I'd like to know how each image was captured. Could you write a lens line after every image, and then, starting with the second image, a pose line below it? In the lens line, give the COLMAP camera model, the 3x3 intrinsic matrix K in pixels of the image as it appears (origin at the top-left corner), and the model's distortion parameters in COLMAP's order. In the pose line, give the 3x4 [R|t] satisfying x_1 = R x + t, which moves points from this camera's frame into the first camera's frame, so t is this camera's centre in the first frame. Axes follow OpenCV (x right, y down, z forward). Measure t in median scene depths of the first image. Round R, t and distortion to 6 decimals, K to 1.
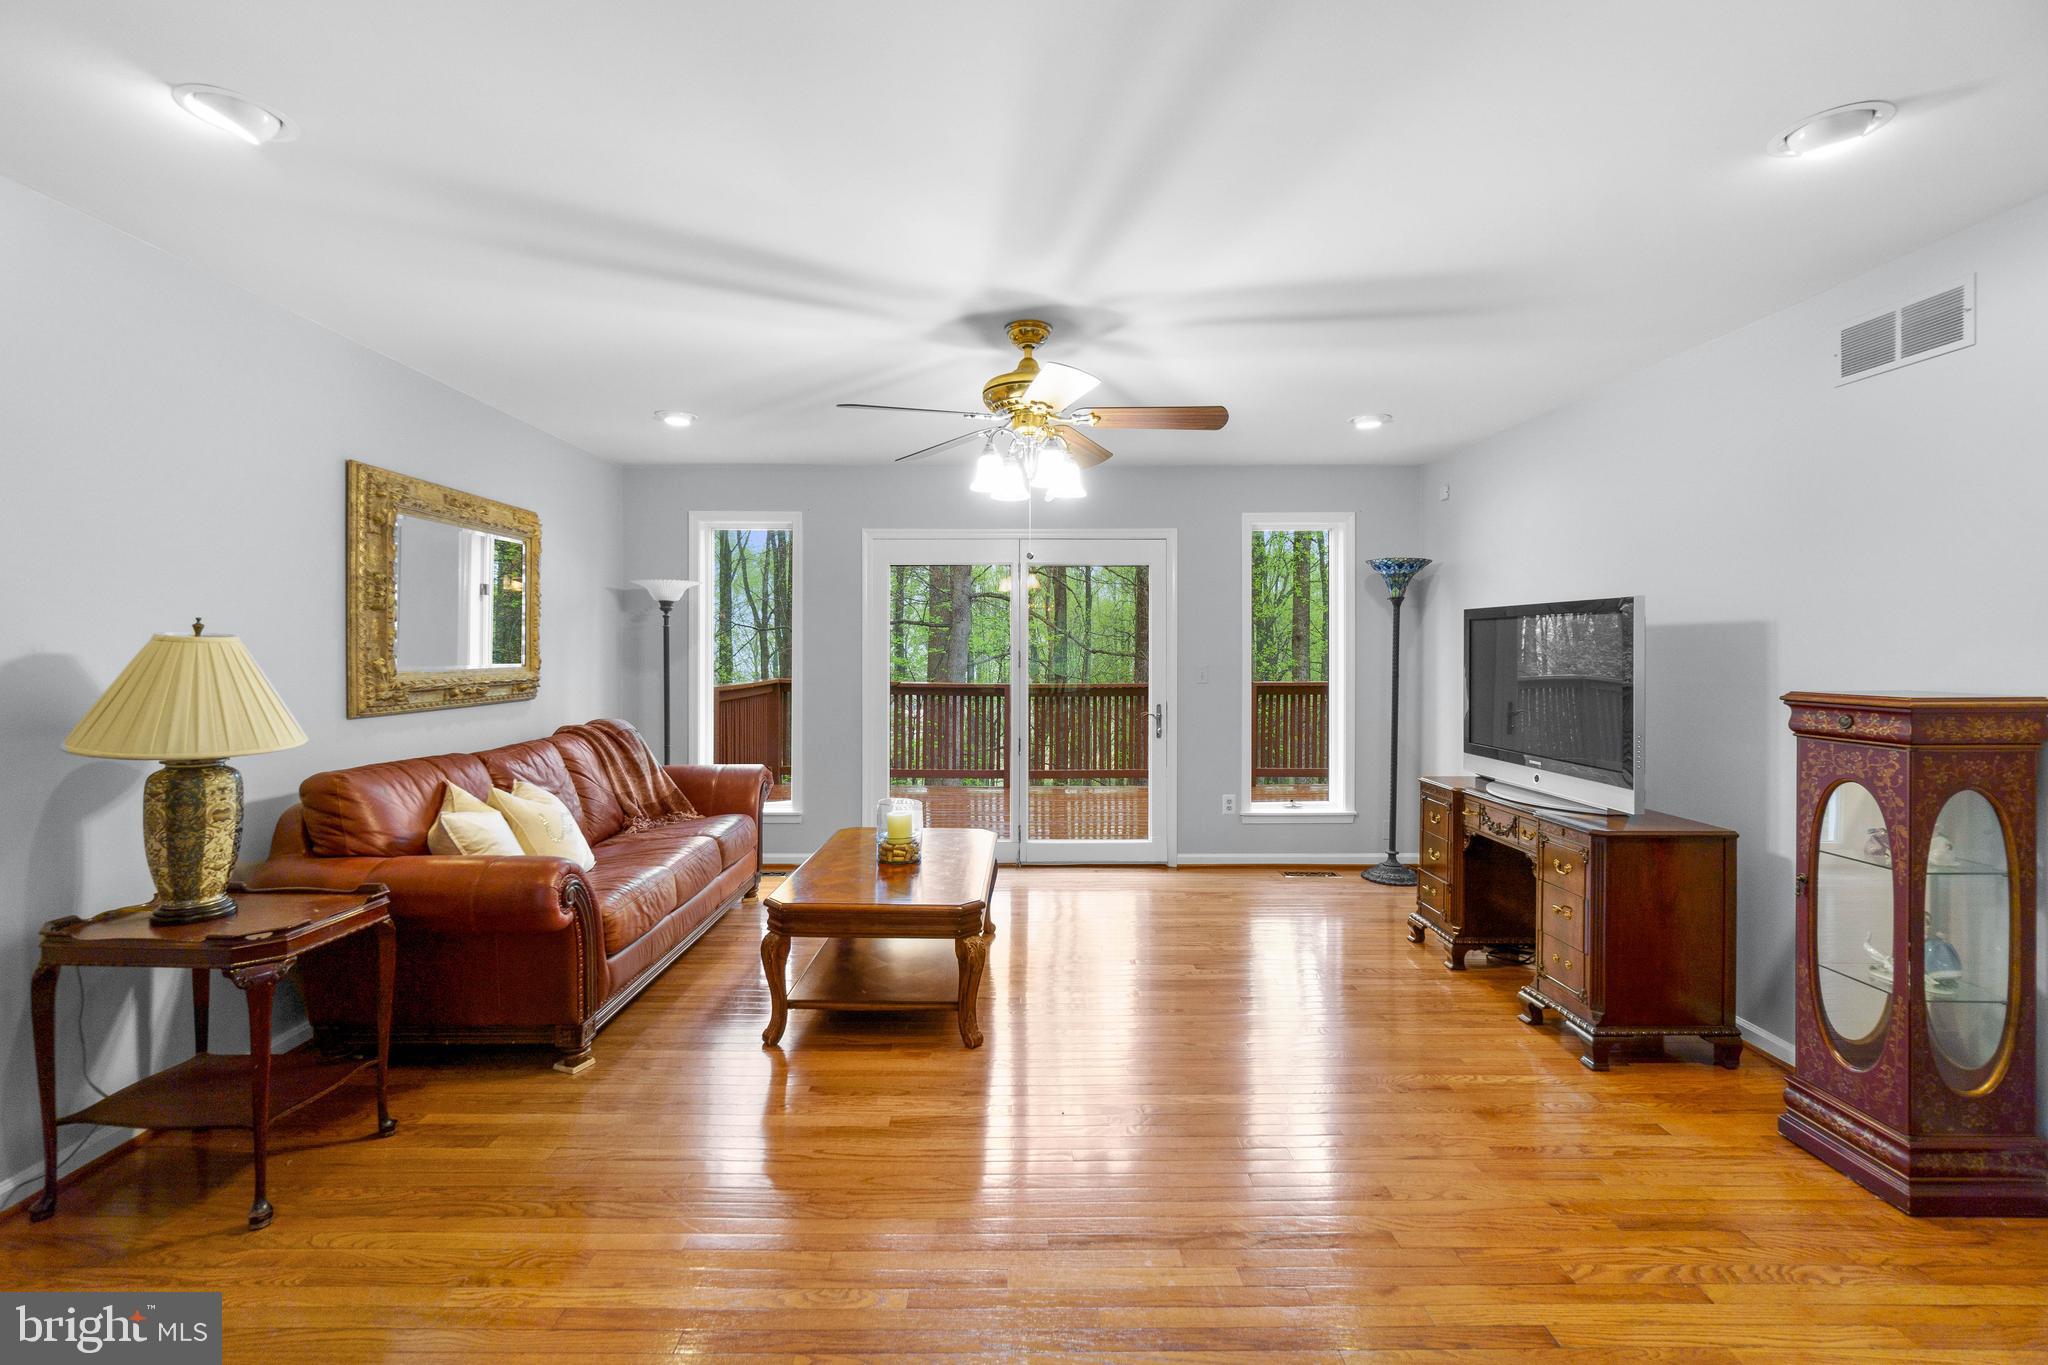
lens RADIAL K [[881.0, 0, 1003.9], [0, 881.0, 638.3], [0, 0, 1]] dist [-0.001456, -0.000155]
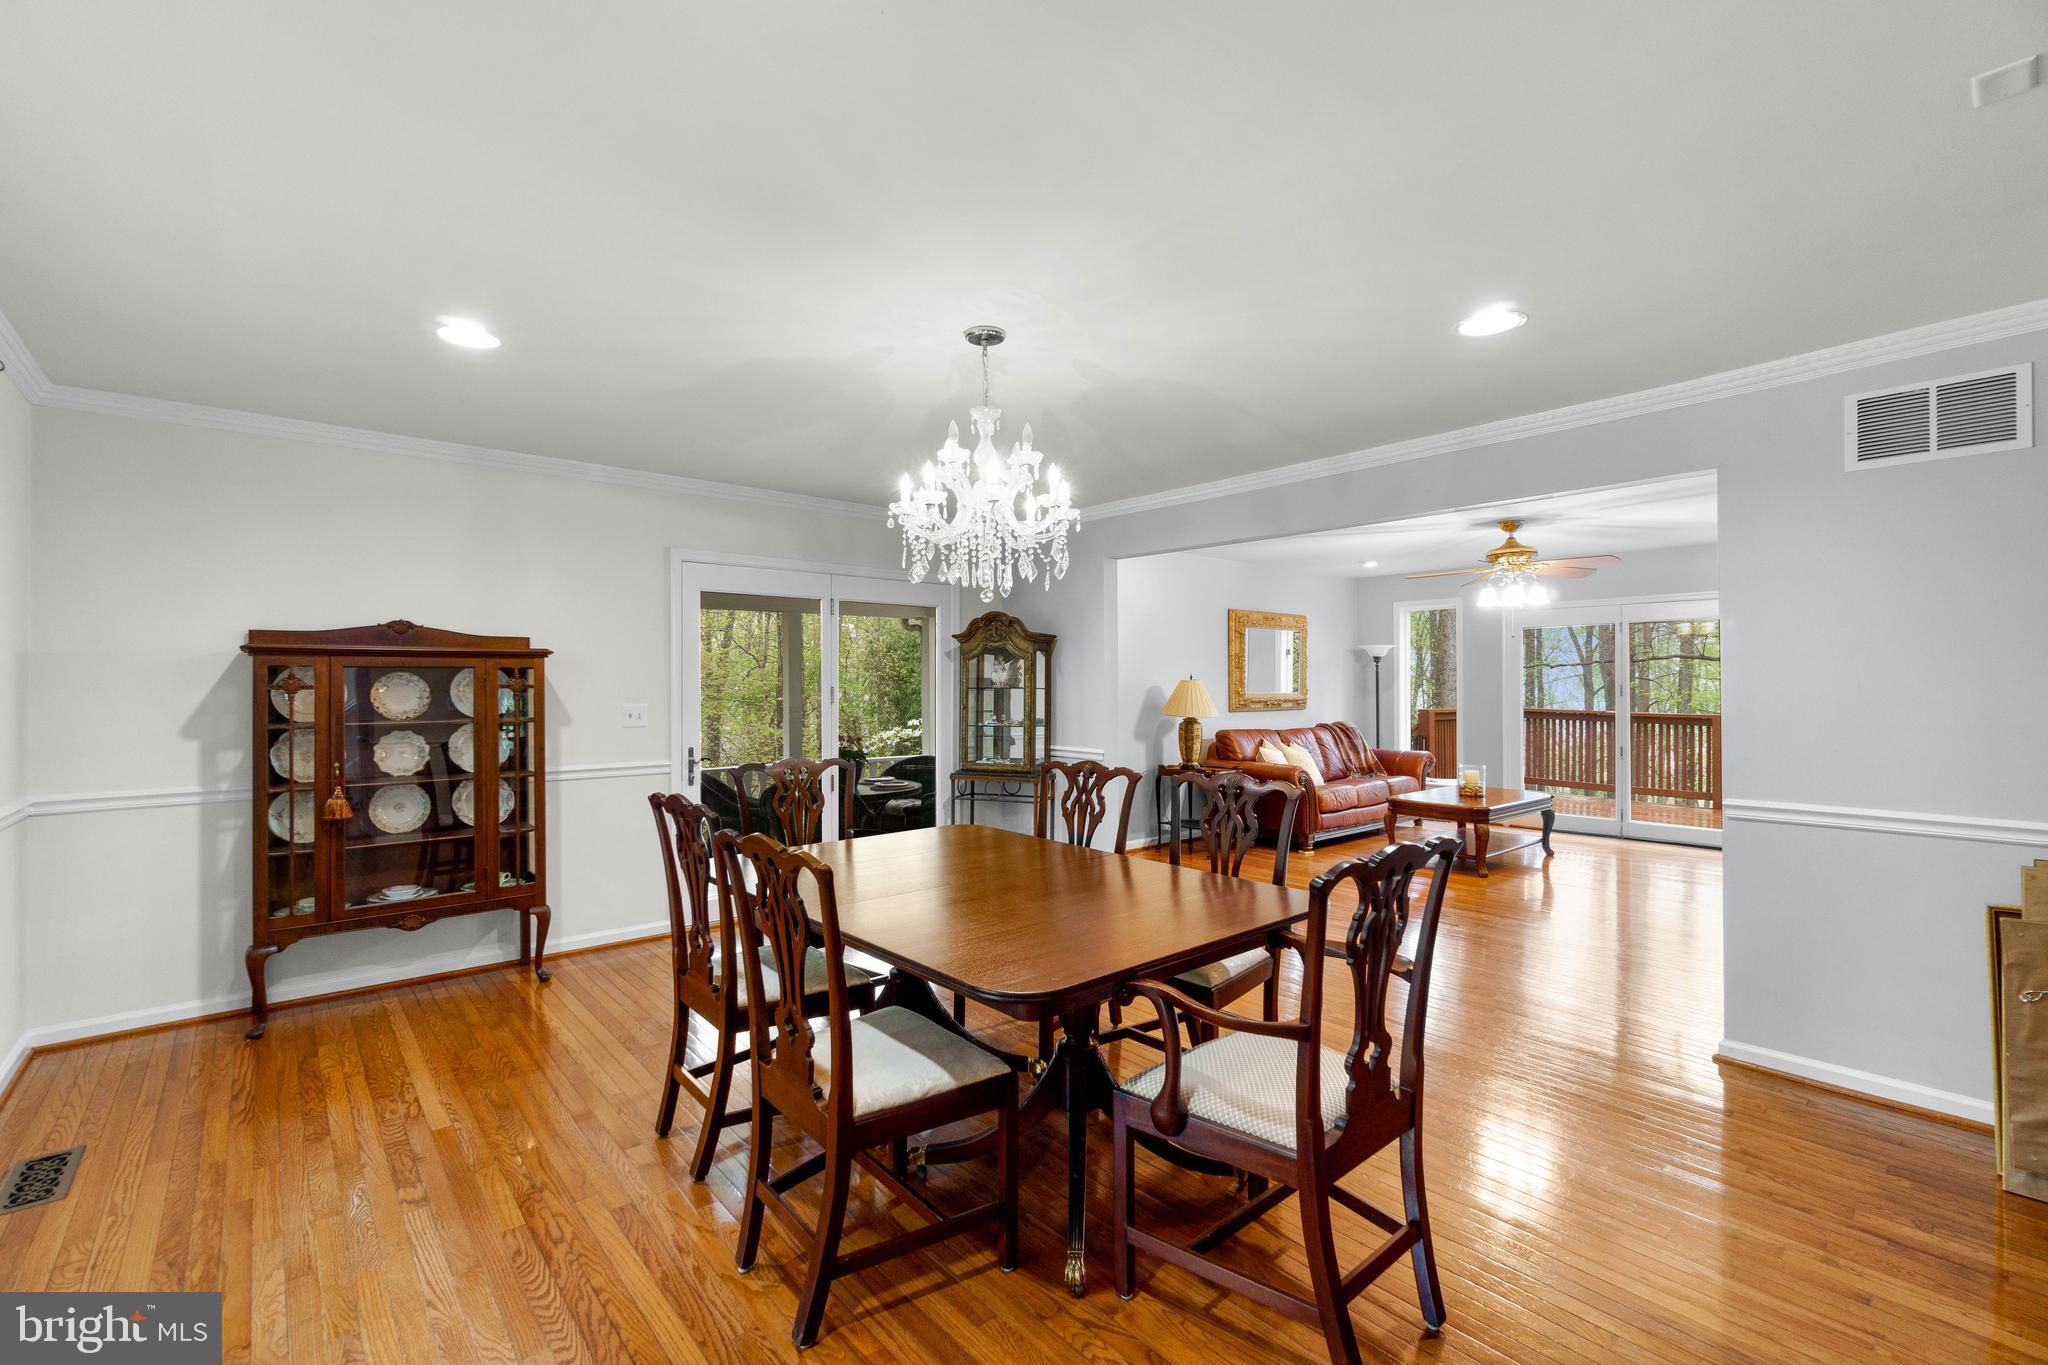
lens RADIAL K [[881.0, 0, 1023.2], [0, 881.0, 676.5], [0, 0, 1]] dist [-0.001456, -0.000155]
pose [[0.651535, -0.005663, -0.758597, 0.716143], [0.008373, 0.999965, -0.000274, -0.013696], [0.758572, -0.006173, 0.651560, -0.997307]]
